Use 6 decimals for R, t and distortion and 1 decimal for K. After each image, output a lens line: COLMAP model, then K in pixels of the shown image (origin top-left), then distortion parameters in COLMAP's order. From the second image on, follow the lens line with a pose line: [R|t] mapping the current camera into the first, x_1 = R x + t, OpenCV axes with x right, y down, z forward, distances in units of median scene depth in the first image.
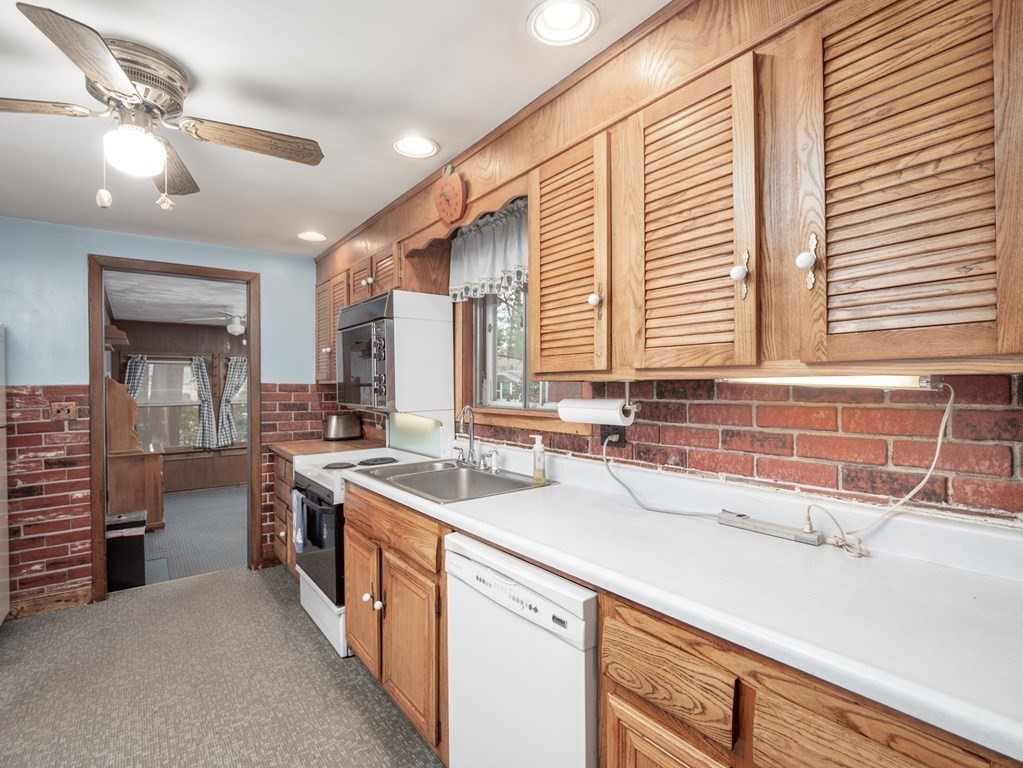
lens RADIAL K [[509.4, 0, 514.9], [0, 509.4, 387.5], [0, 0, 1]] dist [-0.006527, -0.001191]
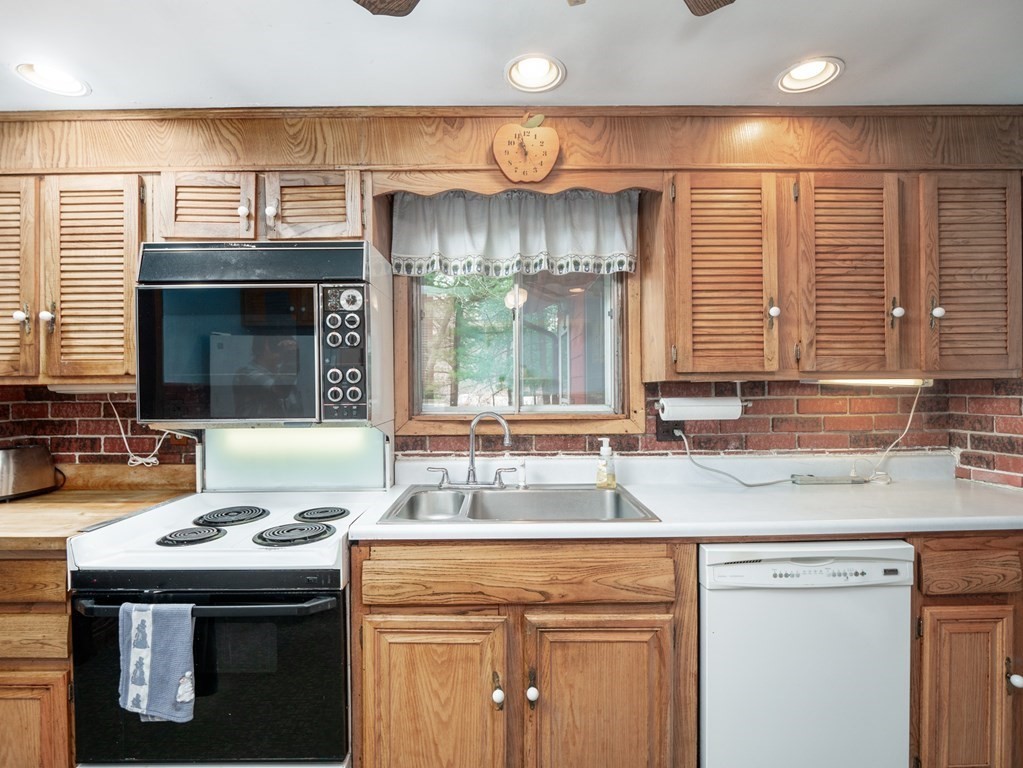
lens RADIAL K [[509.4, 0, 514.9], [0, 509.4, 387.5], [0, 0, 1]] dist [-0.006527, -0.001191]
pose [[0.580042, 0.002013, 0.814584, -1.200429], [0.007564, 0.999941, -0.007857, 0.007823], [-0.814551, 0.010719, 0.579993, 0.842112]]
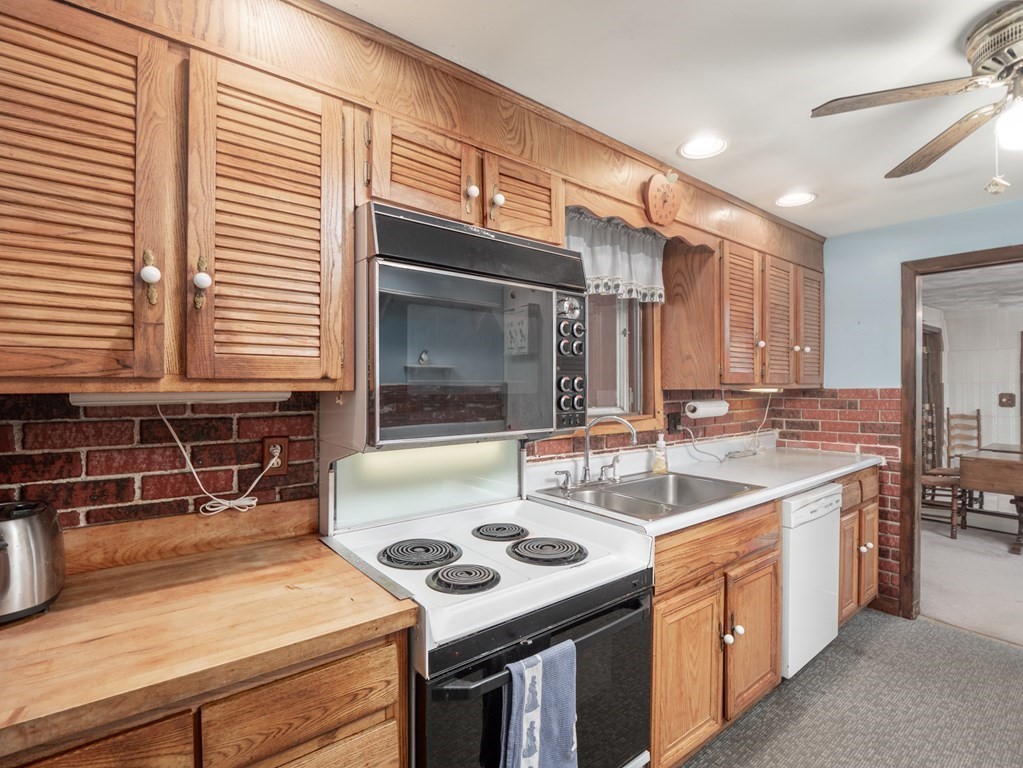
lens RADIAL K [[495.0, 0, 532.6], [0, 495.0, 385.2], [0, 0, 1]] dist [-0.004378, -0.001235]
pose [[-0.058917, 0.006725, 0.998240, -1.596136], [0.003601, 0.999972, -0.006525, -0.020652], [-0.998256, 0.003210, -0.058940, 1.974379]]
